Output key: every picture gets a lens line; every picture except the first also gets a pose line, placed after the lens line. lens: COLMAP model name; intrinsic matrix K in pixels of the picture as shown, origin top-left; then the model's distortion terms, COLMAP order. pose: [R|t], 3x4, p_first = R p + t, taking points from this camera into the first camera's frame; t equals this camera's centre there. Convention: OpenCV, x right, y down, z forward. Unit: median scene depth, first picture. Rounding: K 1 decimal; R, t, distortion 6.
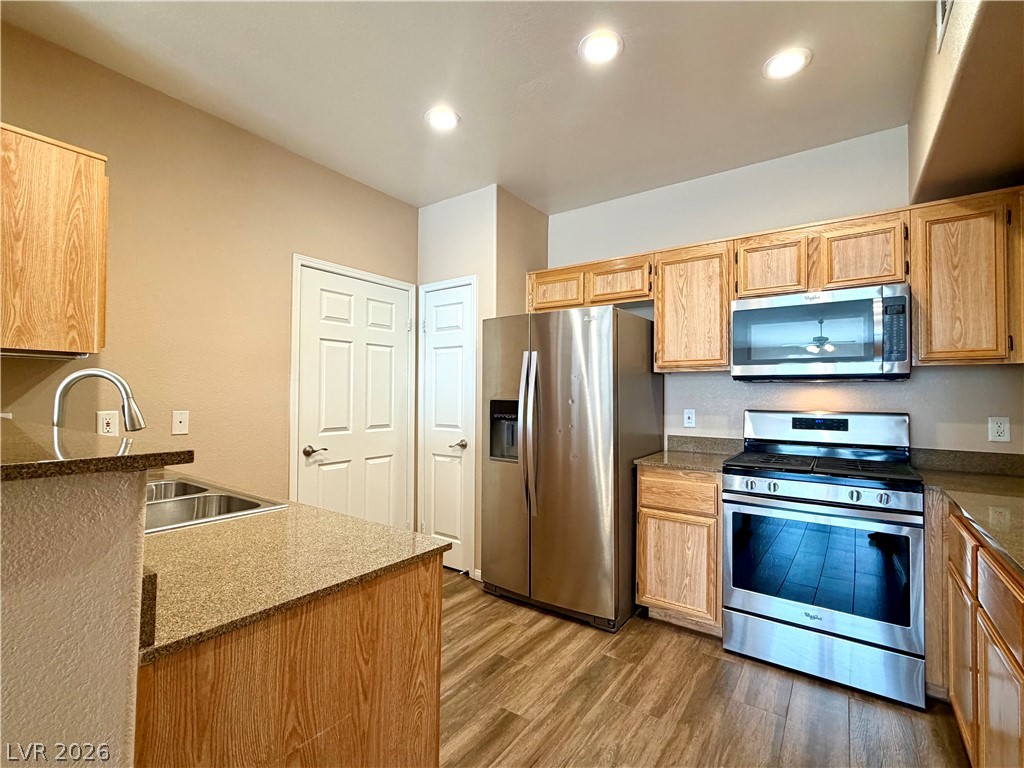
lens RADIAL K [[463.2, 0, 512.0], [0, 463.2, 384.0], [0, 0, 1]] dist [0.001225, 0.000274]
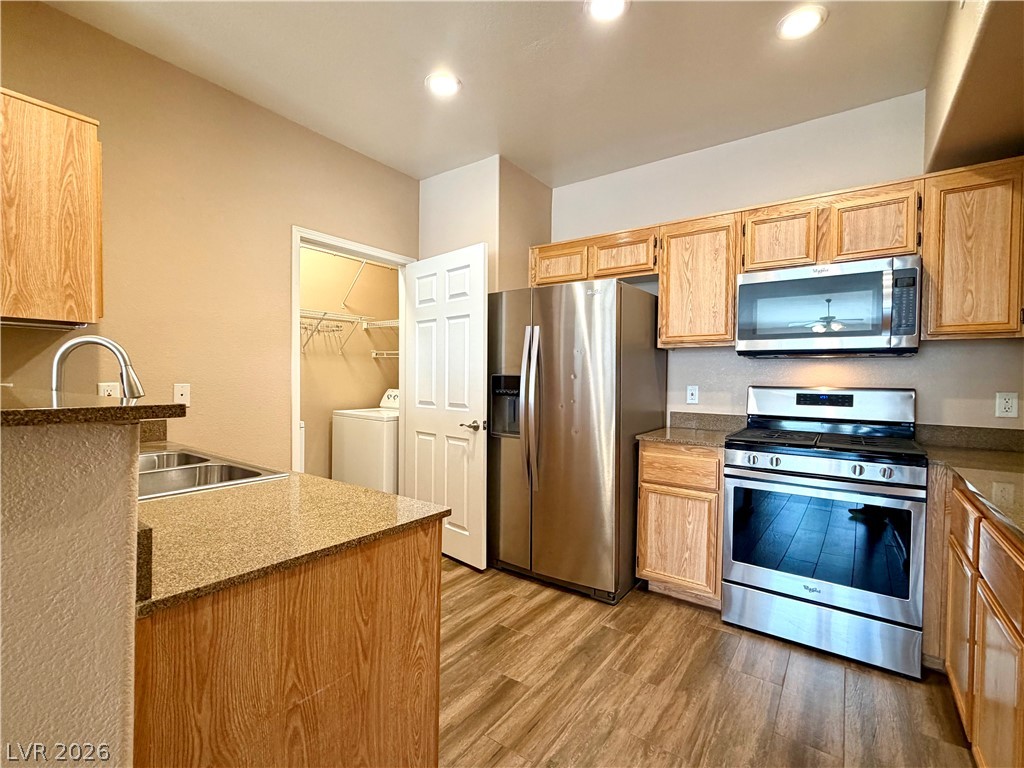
lens RADIAL K [[463.2, 0, 512.0], [0, 463.2, 384.0], [0, 0, 1]] dist [0.001225, 0.000274]
pose [[0.999967, 0.003583, -0.007277, 0.004107], [-0.003291, 0.999201, 0.039830, 0.018142], [0.007414, -0.039805, 0.999180, 0.007543]]
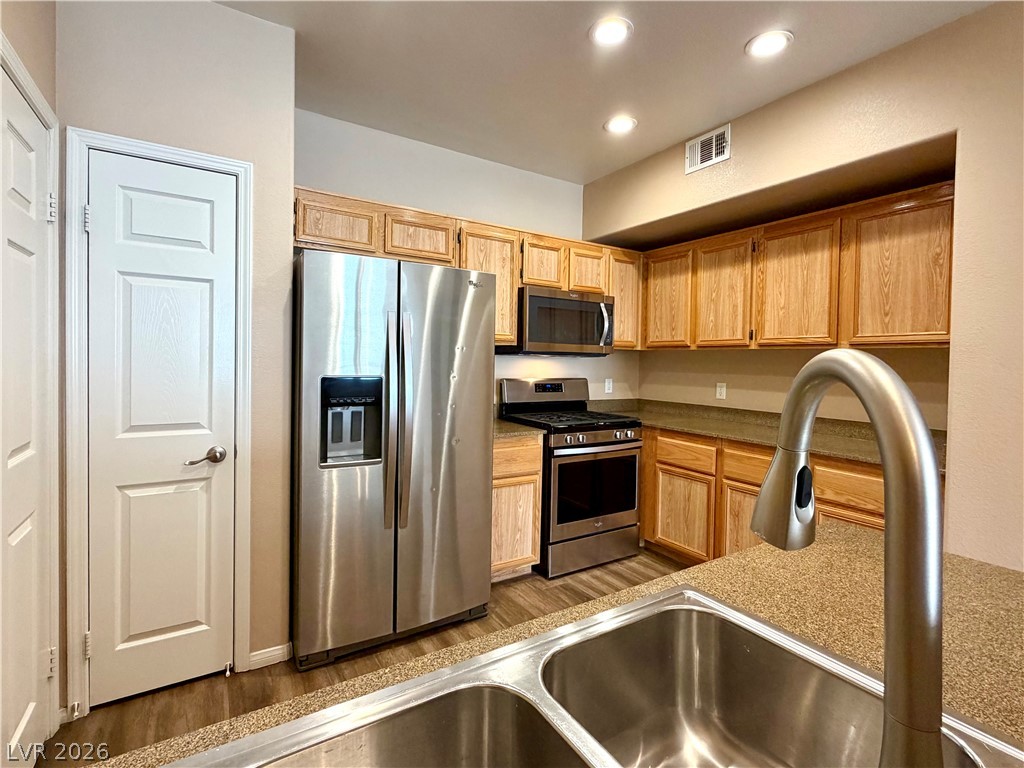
lens RADIAL K [[477.0, 0, 510.8], [0, 477.0, 368.7], [0, 0, 1]] dist [0.000997, 0.000135]
pose [[0.386501, -0.015401, 0.922161, -0.774734], [-0.036380, 0.998828, 0.031929, -0.011178], [-0.921571, -0.045889, 0.385487, 0.685412]]
